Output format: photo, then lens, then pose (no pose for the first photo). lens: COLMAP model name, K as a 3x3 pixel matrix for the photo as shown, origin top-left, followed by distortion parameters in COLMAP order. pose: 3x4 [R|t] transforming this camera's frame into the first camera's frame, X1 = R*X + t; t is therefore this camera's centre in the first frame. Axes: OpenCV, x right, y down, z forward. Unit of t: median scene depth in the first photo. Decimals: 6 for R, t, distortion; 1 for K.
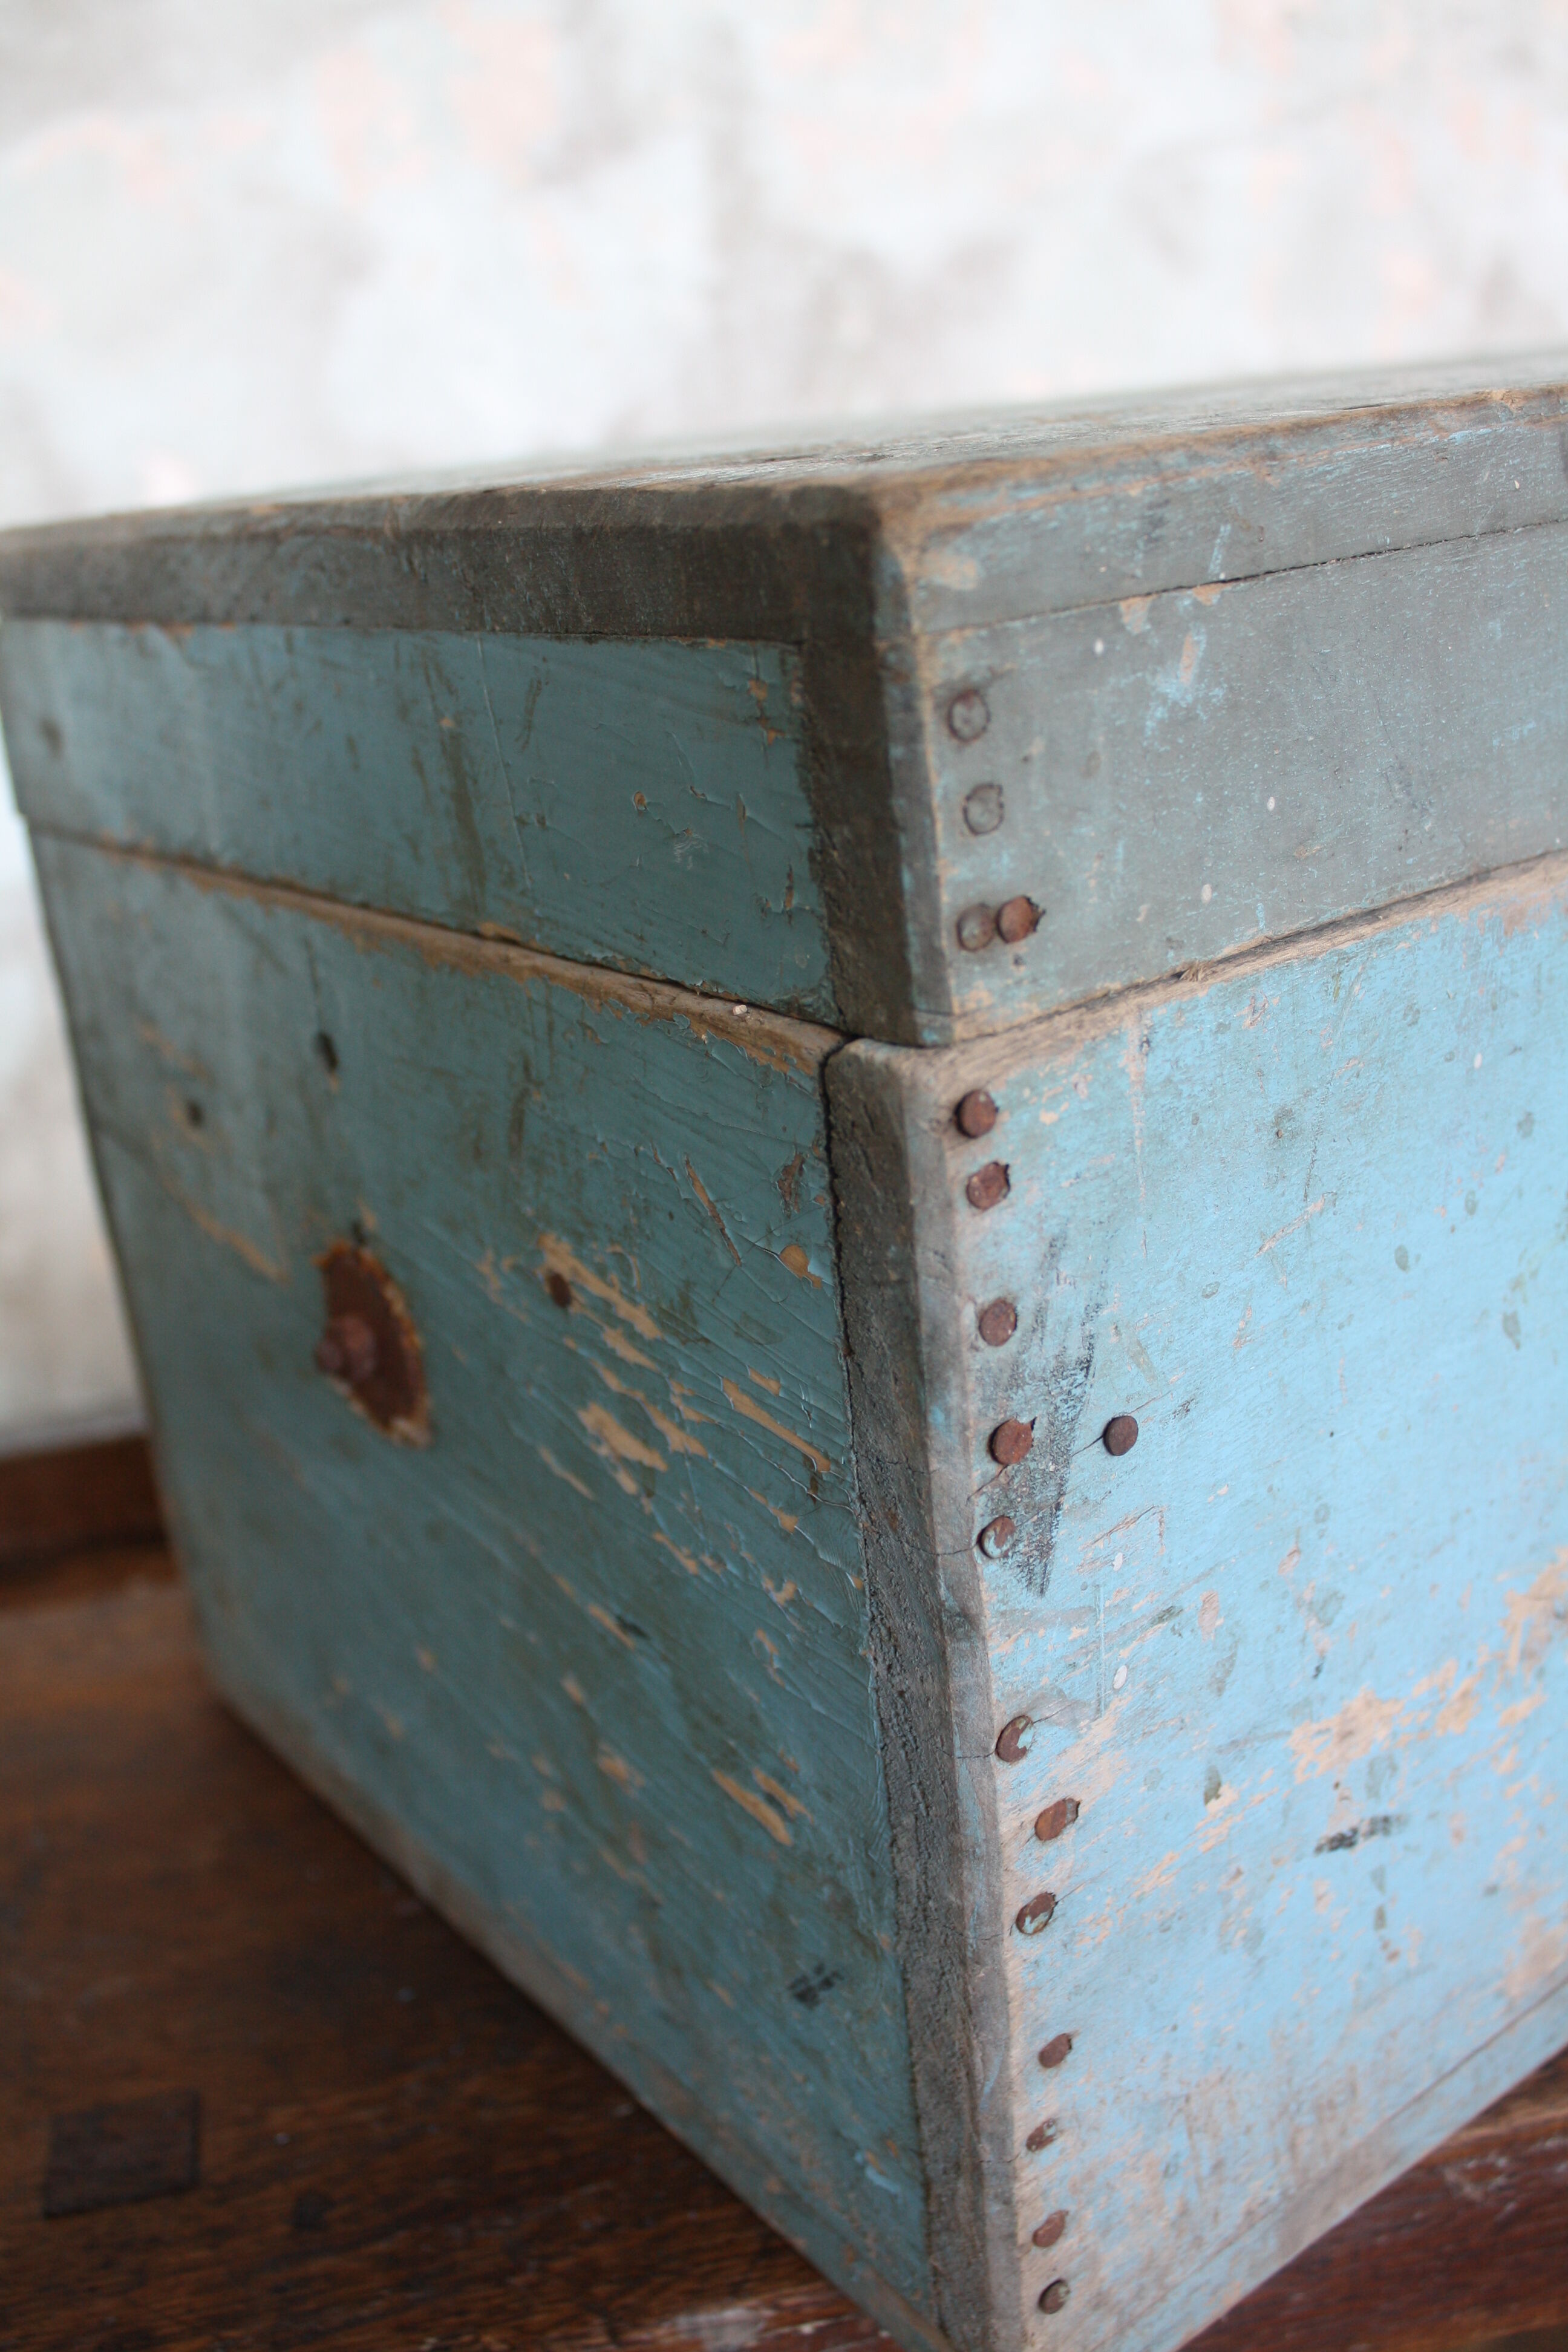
lens RADIAL K [[2260.7, 0, 858.6], [0, 2260.7, 1255.6], [0, 0, 1]] dist [-0.193782, 0.445425]
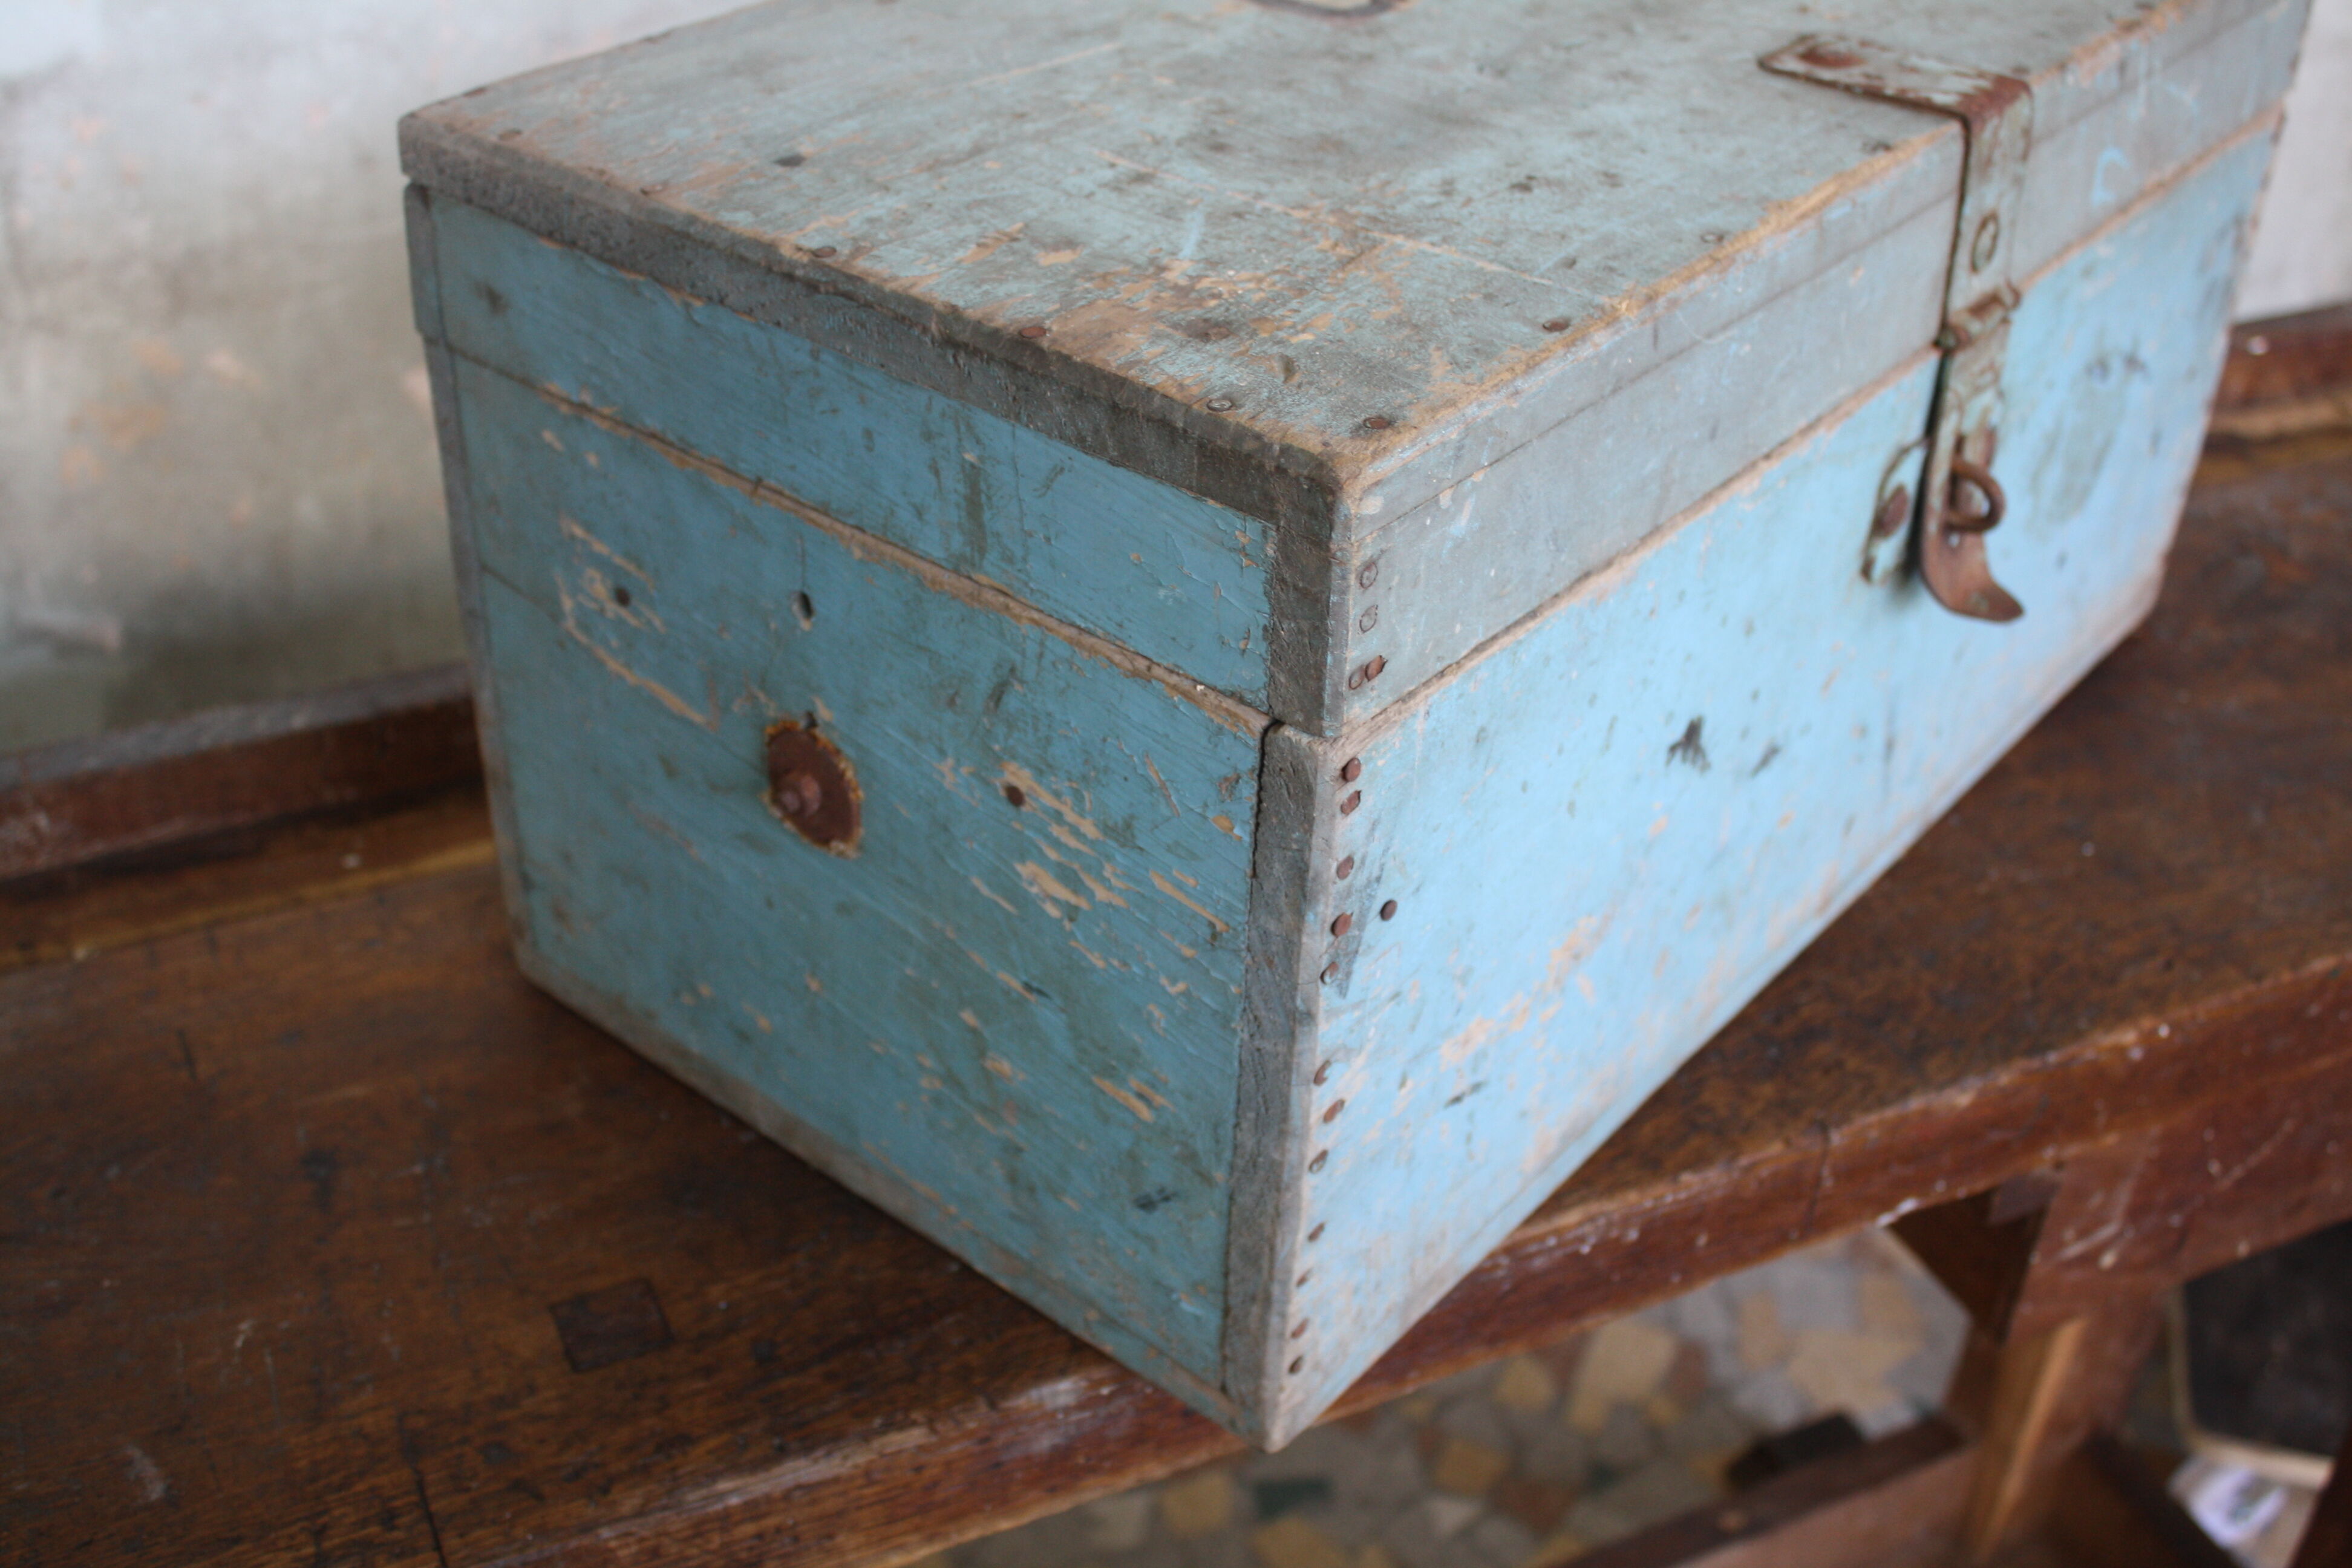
lens RADIAL K [[2517.7, 0, 1288.7], [0, 2517.7, 813.6], [0, 0, 1]] dist [-0.094293, 0.006043]
pose [[0.960088, -0.022441, 0.278795, -0.474801], [-0.038945, 0.976340, 0.212703, -0.384603], [-0.276972, -0.215072, 0.936499, -0.778679]]
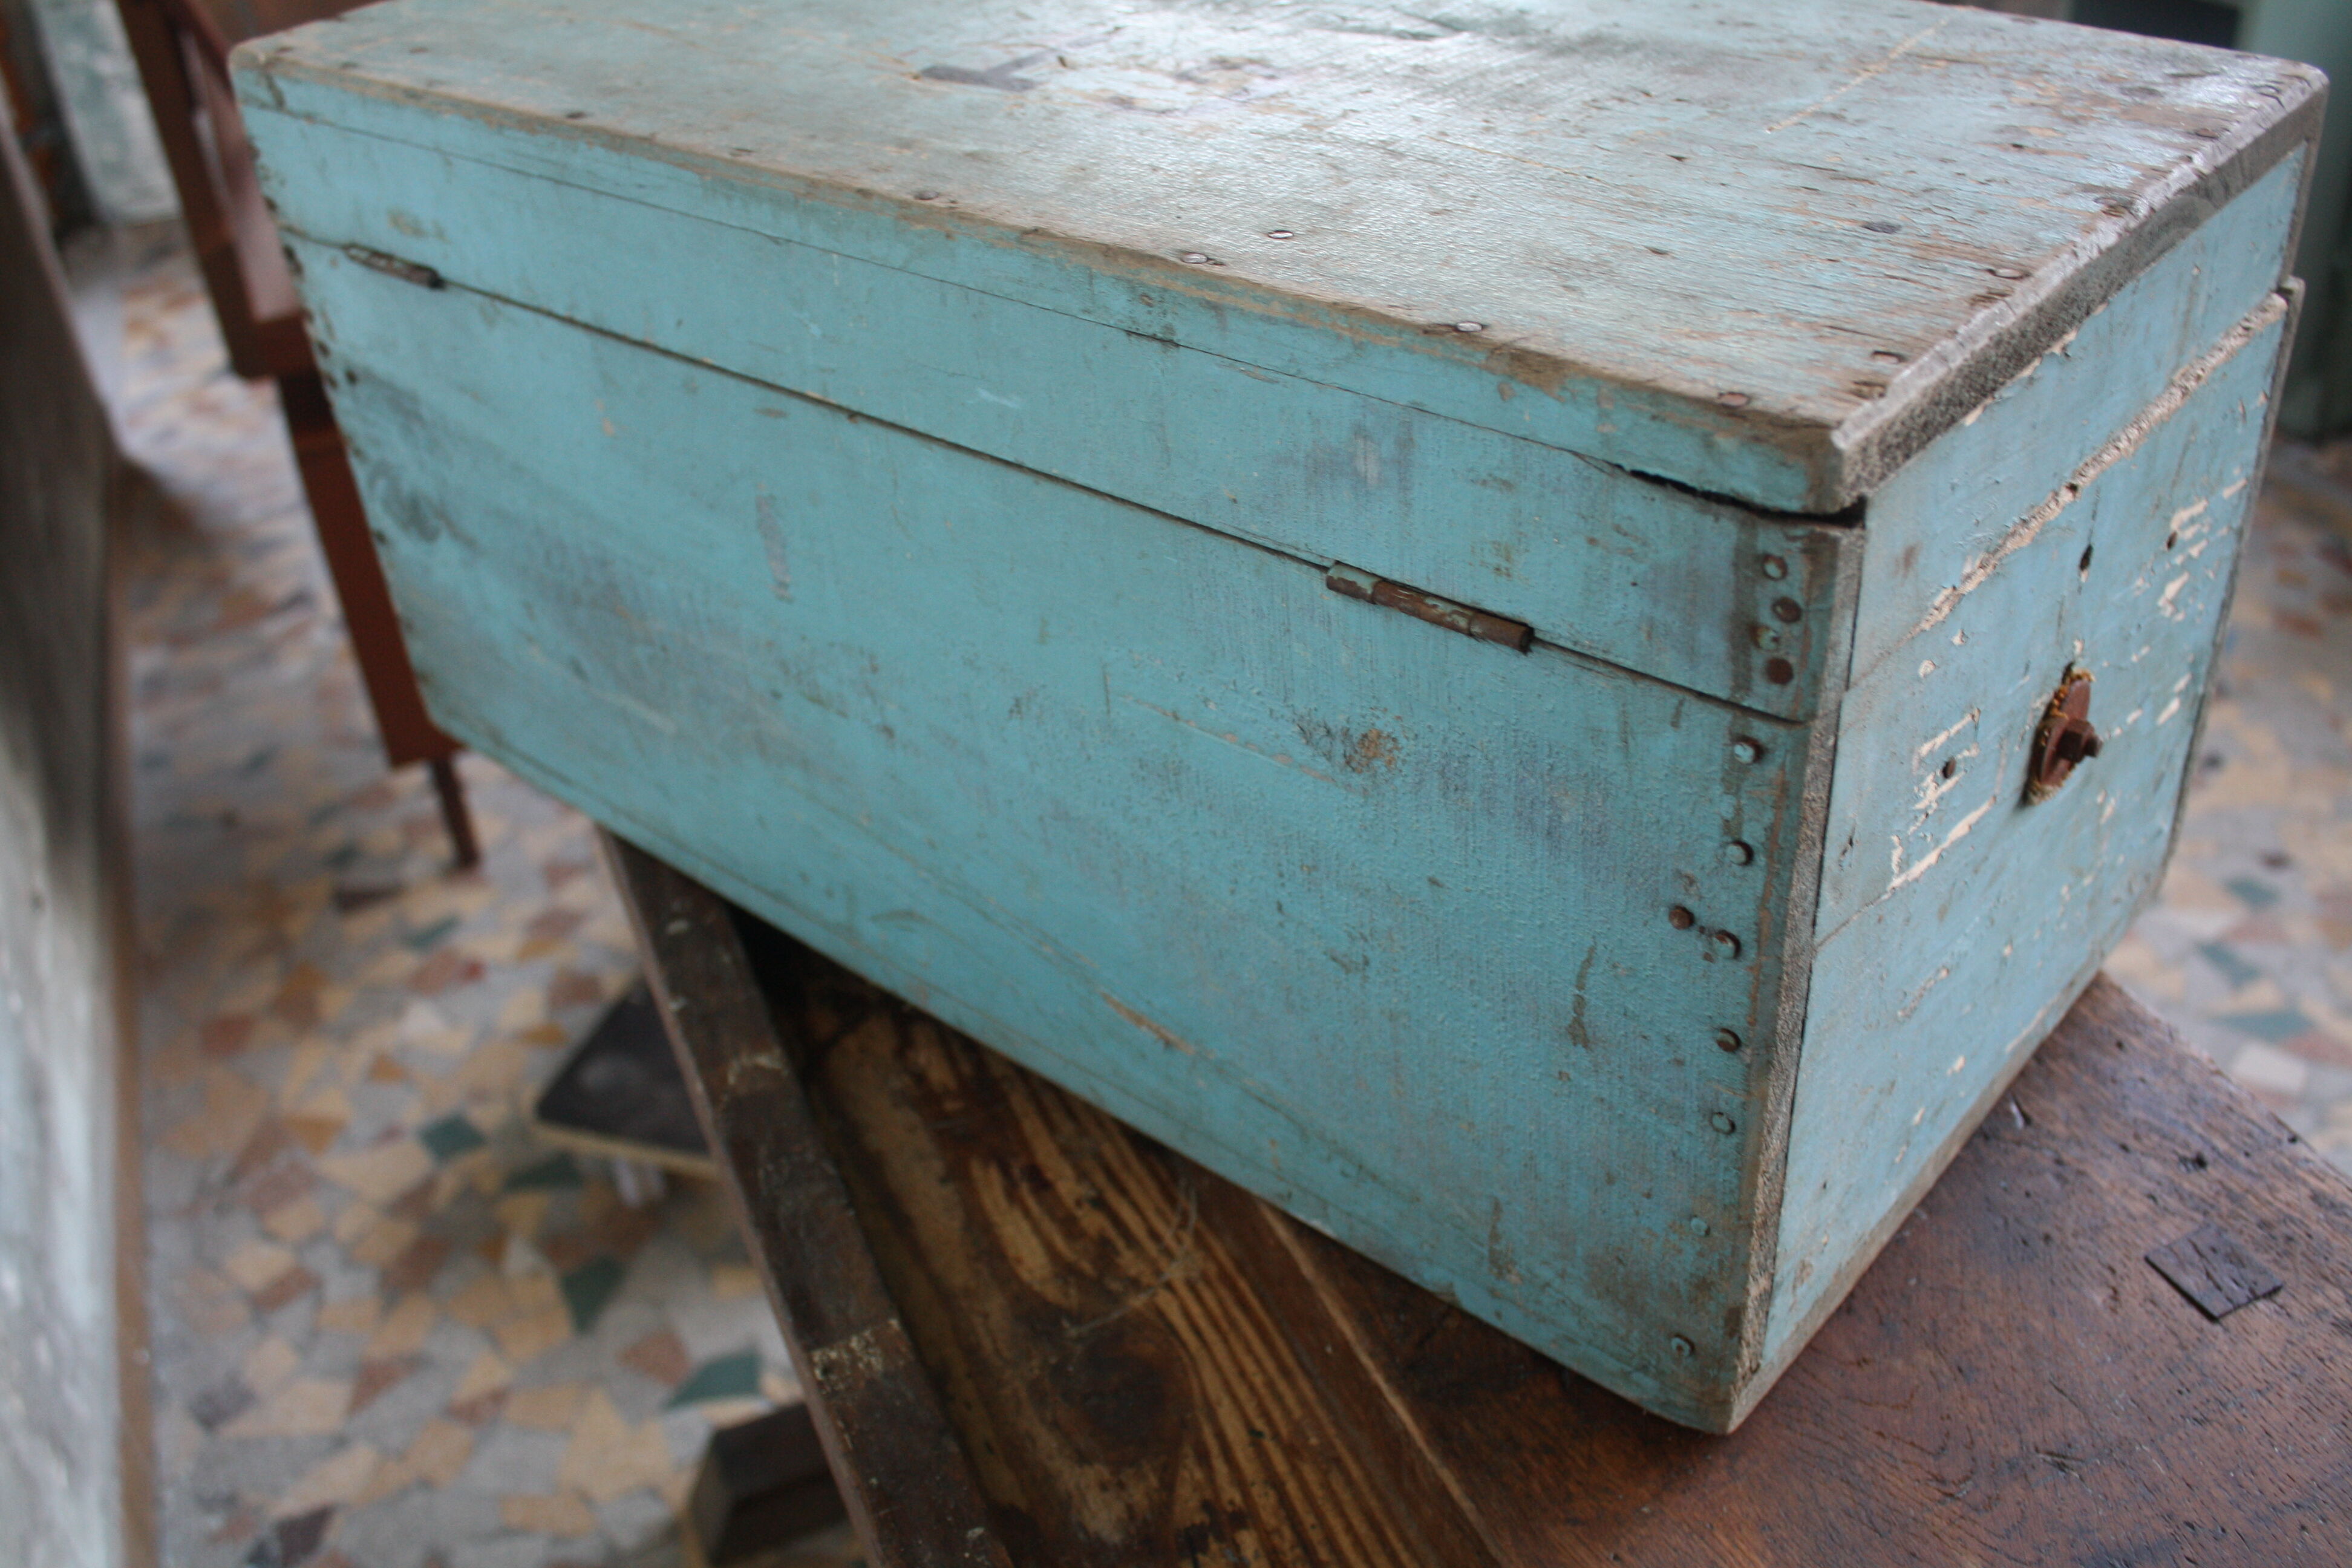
lens RADIAL K [[2176.1, 0, 1207.6], [0, 2176.1, 792.2], [0, 0, 1]] dist [-0.138935, 0.166562]
pose [[-0.185469, -0.456411, 0.870225, -1.746059], [0.426527, 0.760422, 0.489727, -1.114706], [-0.885255, 0.462003, 0.053637, 1.838027]]
